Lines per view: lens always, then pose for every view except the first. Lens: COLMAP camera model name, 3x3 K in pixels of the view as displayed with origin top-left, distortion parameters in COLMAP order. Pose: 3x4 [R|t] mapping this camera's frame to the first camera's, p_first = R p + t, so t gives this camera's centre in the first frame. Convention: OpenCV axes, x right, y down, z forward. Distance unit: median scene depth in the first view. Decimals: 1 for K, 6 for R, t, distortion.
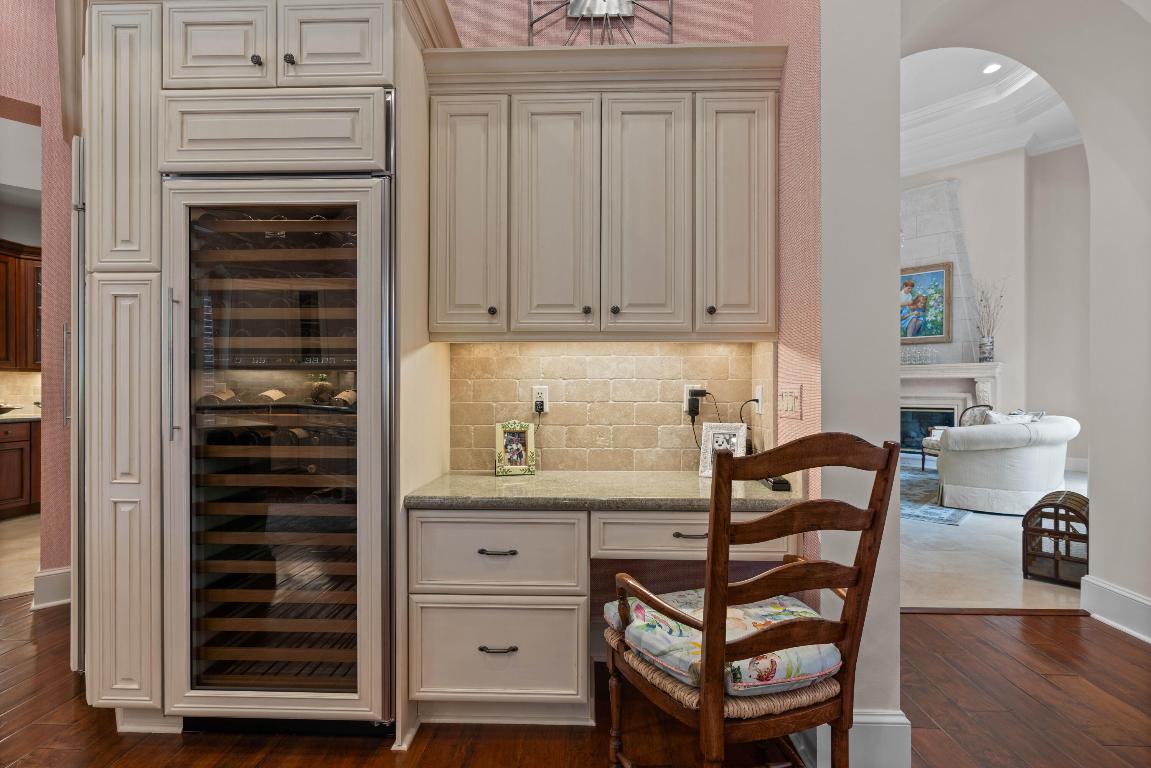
lens RADIAL K [[551.7, 0, 566.9], [0, 551.7, 390.2], [0, 0, 1]] dist [-0.003325, 0.000558]
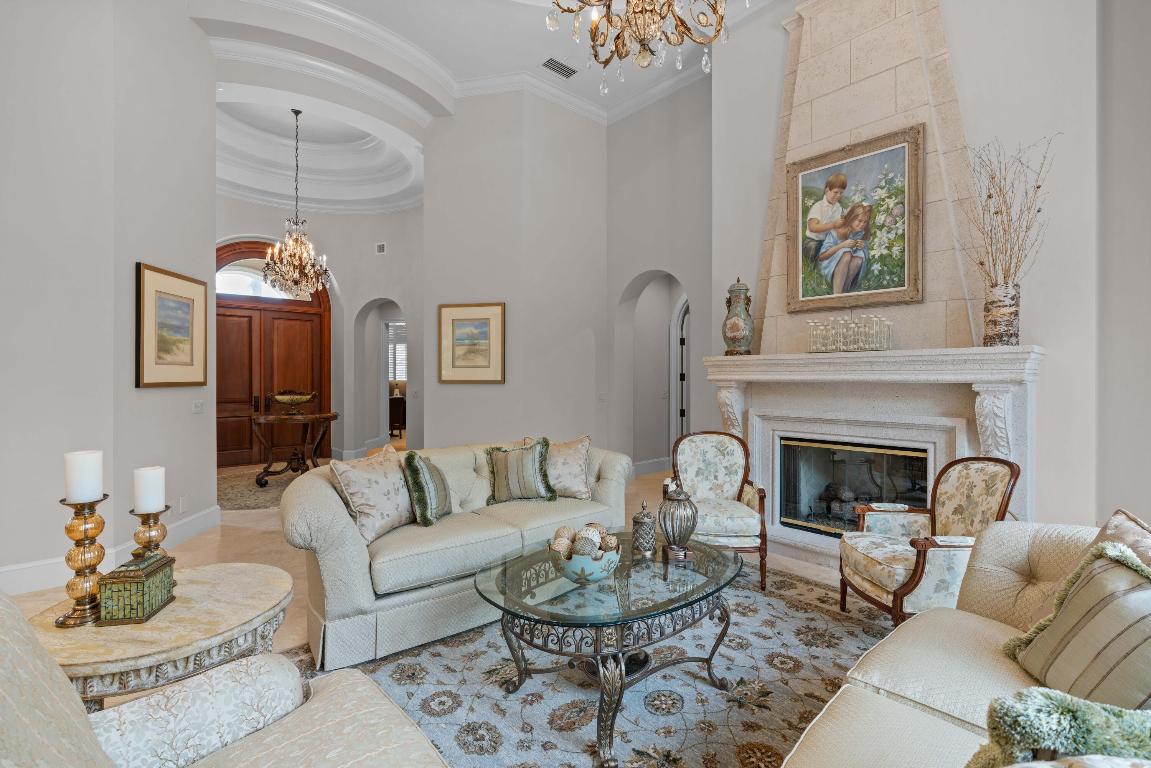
lens RADIAL K [[521.9, 0, 578.6], [0, 521.9, 377.6], [0, 0, 1]] dist [-0.005337, 0.001482]
pose [[0.999561, -0.002960, -0.029479, 0.428879], [0.003072, 0.999988, 0.003741, -0.027374], [0.029468, -0.003830, 0.999558, 0.564756]]
